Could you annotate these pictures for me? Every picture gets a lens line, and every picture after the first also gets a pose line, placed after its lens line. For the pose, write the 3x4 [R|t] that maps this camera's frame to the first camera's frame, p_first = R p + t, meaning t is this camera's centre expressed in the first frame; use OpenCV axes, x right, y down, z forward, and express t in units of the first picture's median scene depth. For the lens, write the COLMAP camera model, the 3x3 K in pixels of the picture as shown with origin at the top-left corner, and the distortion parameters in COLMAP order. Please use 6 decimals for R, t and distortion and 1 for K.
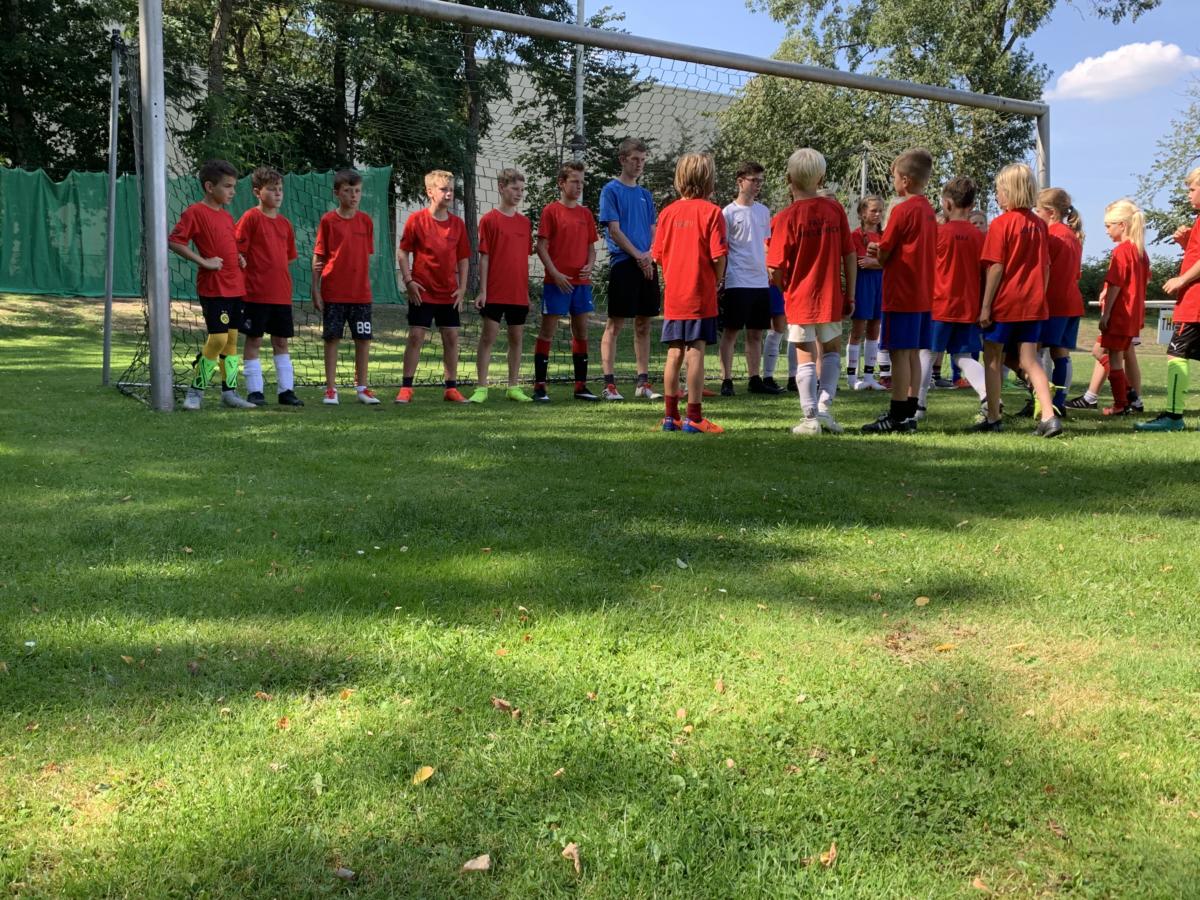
lens RADIAL K [[1092.8, 0, 604.1], [0, 1092.8, 452.2], [0, 0, 1]] dist [0.012123, -0.011318]
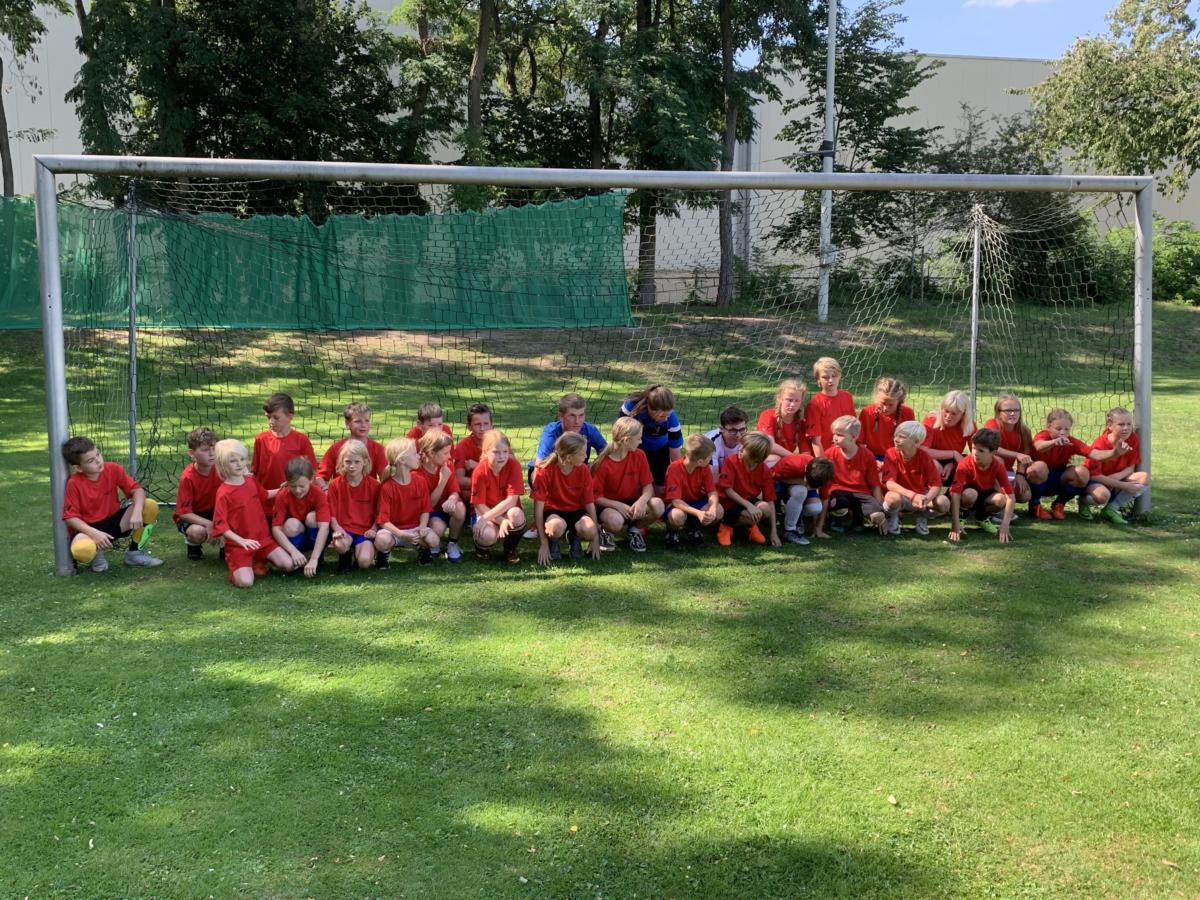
lens RADIAL K [[1106.2, 0, 600.0], [0, 1106.2, 450.0], [0, 0, 1]] dist [0.048030, -0.097931]
pose [[0.947525, 0.027282, -0.318515, 0.081414], [-0.020075, 0.999463, 0.025887, -0.033465], [0.319050, -0.018135, 0.947564, 0.013868]]
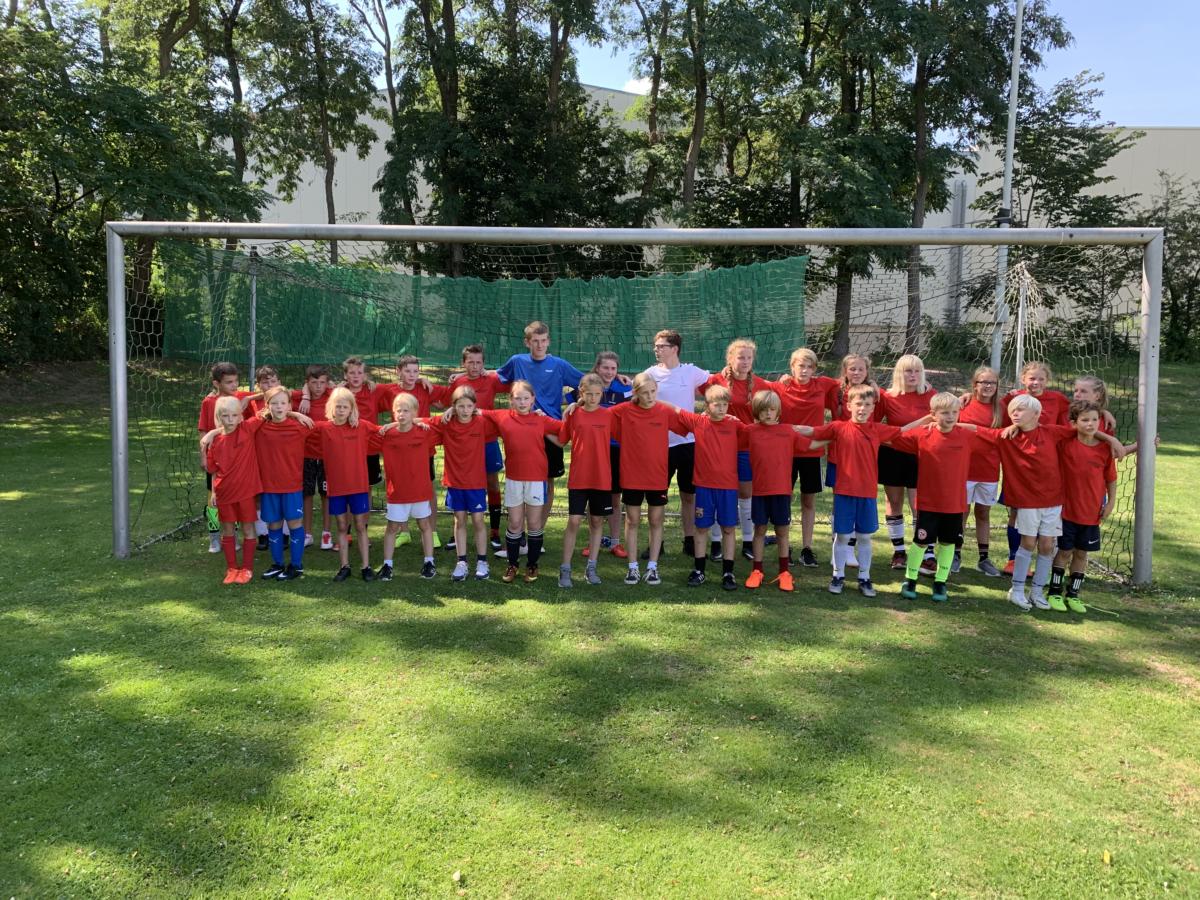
lens RADIAL K [[910.4, 0, 595.5], [0, 910.4, 453.6], [0, 0, 1]] dist [0.004465, -0.003565]
pose [[0.822701, 0.066595, -0.564561, 0.123459], [-0.068607, 0.997487, 0.017687, -0.038605], [0.564320, 0.024181, 0.825202, 0.065224]]
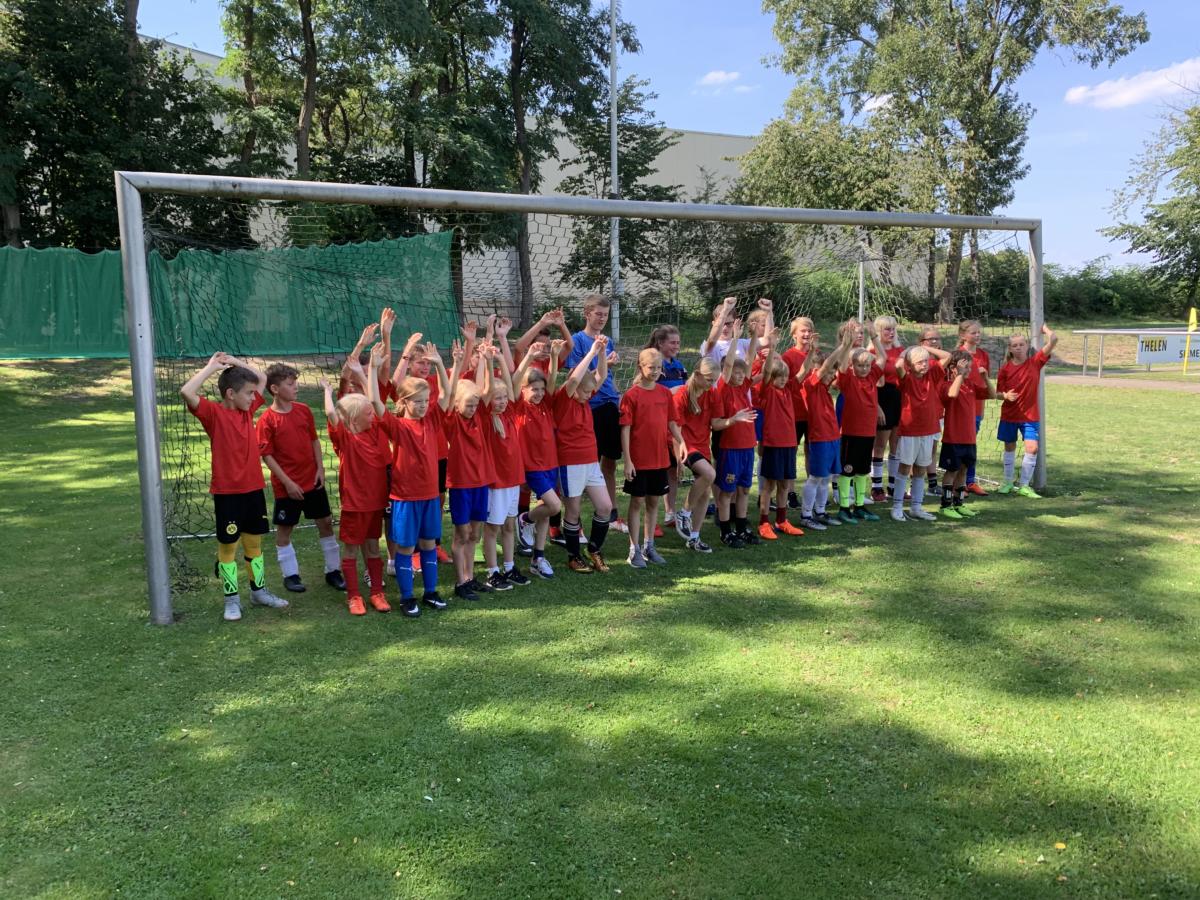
lens RADIAL K [[914.0, 0, 594.3], [0, 914.0, 449.9], [0, 0, 1]] dist [0.004937, -0.003356]
pose [[0.997880, -0.020982, -0.061604, 0.007138], [0.022603, 0.999413, 0.025733, -0.035392], [0.061028, -0.027071, 0.997769, 0.024664]]
